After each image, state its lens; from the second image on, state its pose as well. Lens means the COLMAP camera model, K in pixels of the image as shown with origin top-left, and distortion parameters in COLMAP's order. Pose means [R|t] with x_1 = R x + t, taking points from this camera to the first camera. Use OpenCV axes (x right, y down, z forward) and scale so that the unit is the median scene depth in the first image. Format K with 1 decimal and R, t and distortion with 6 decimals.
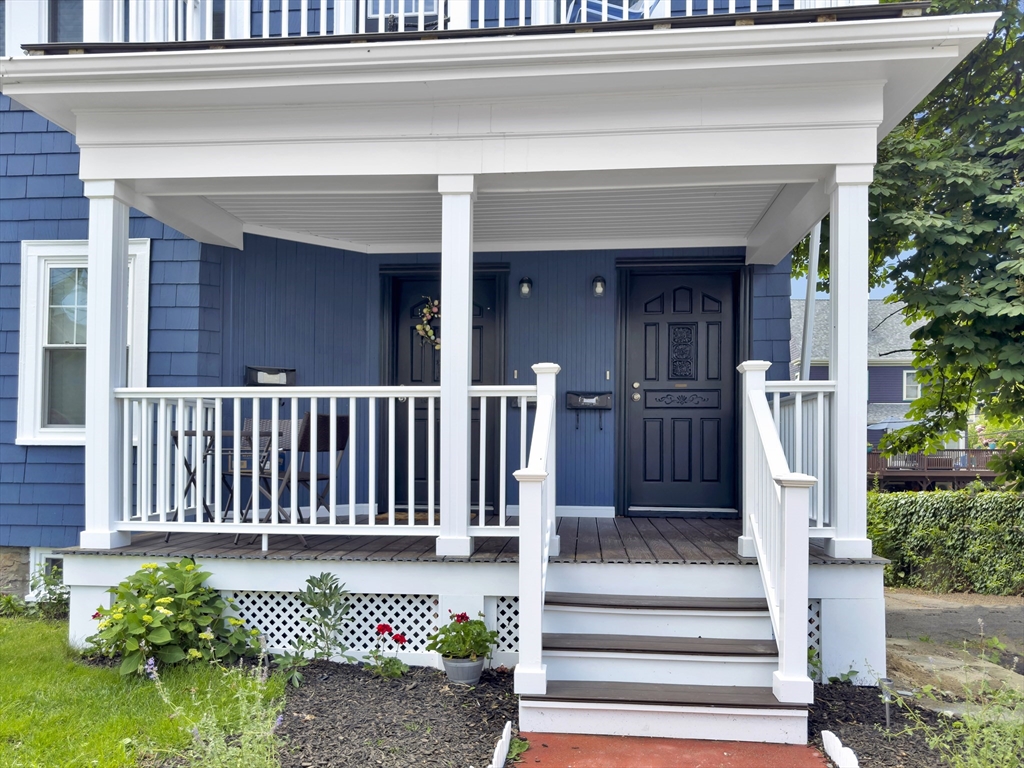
lens RADIAL K [[760.0, 0, 515.0], [0, 760.0, 446.2], [0, 0, 1]] dist [-0.006479, -0.003010]
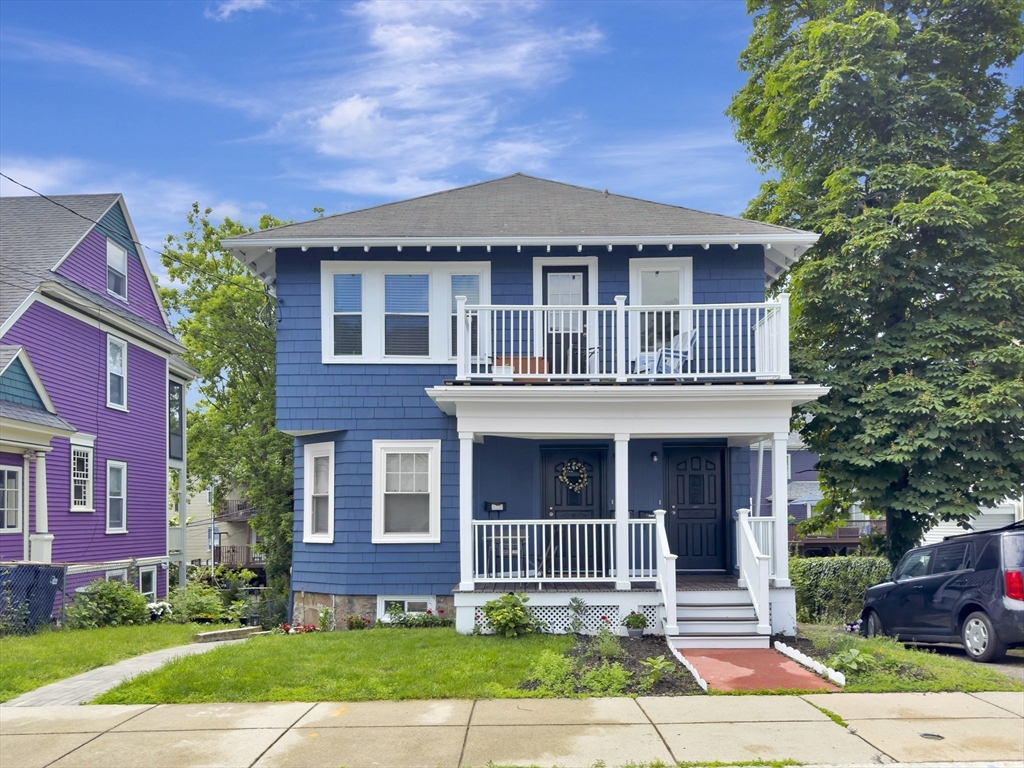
lens RADIAL K [[753.0, 0, 509.6], [0, 753.0, 502.3], [0, 0, 1]] dist [-0.002600, -0.003446]
pose [[0.997026, -0.011093, 0.076258, -0.602328], [0.012419, 0.999779, -0.016935, -0.094323], [-0.076054, 0.017831, 0.996944, -1.326928]]
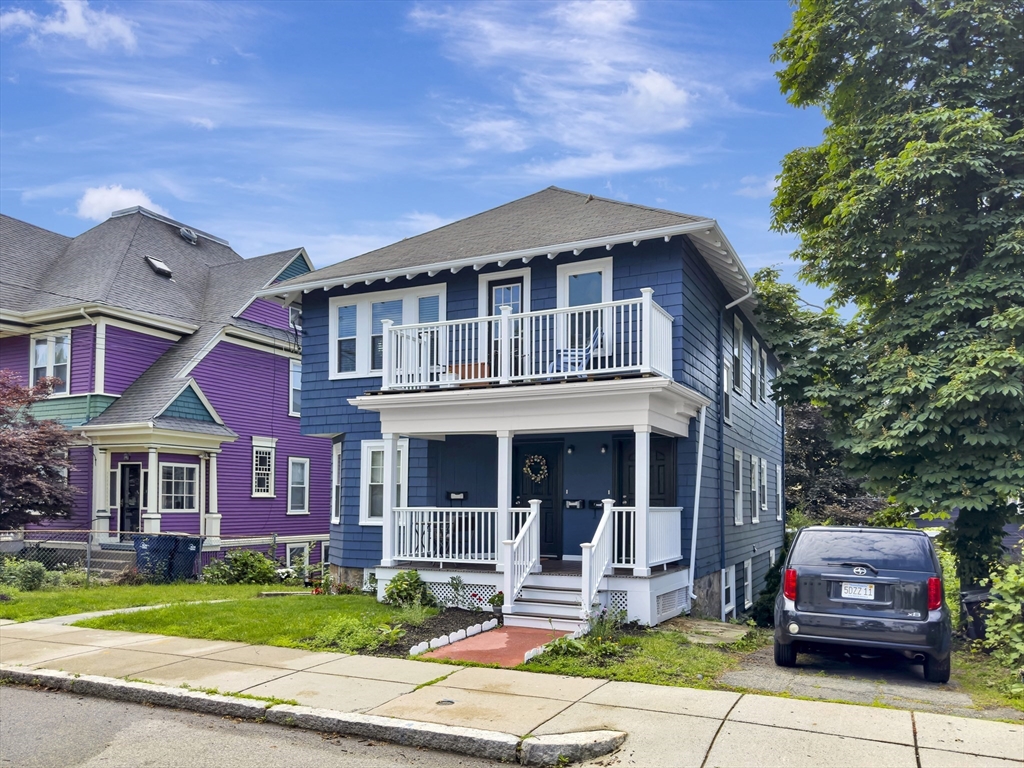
lens RADIAL K [[748.0, 0, 511.9], [0, 748.0, 482.8], [0, 0, 1]] dist [-0.002459, -0.003630]
pose [[0.935424, -0.012120, -0.353321, 0.856276], [0.002543, 0.999617, -0.027556, -0.092865], [0.353520, 0.024878, 0.935096, -1.416559]]
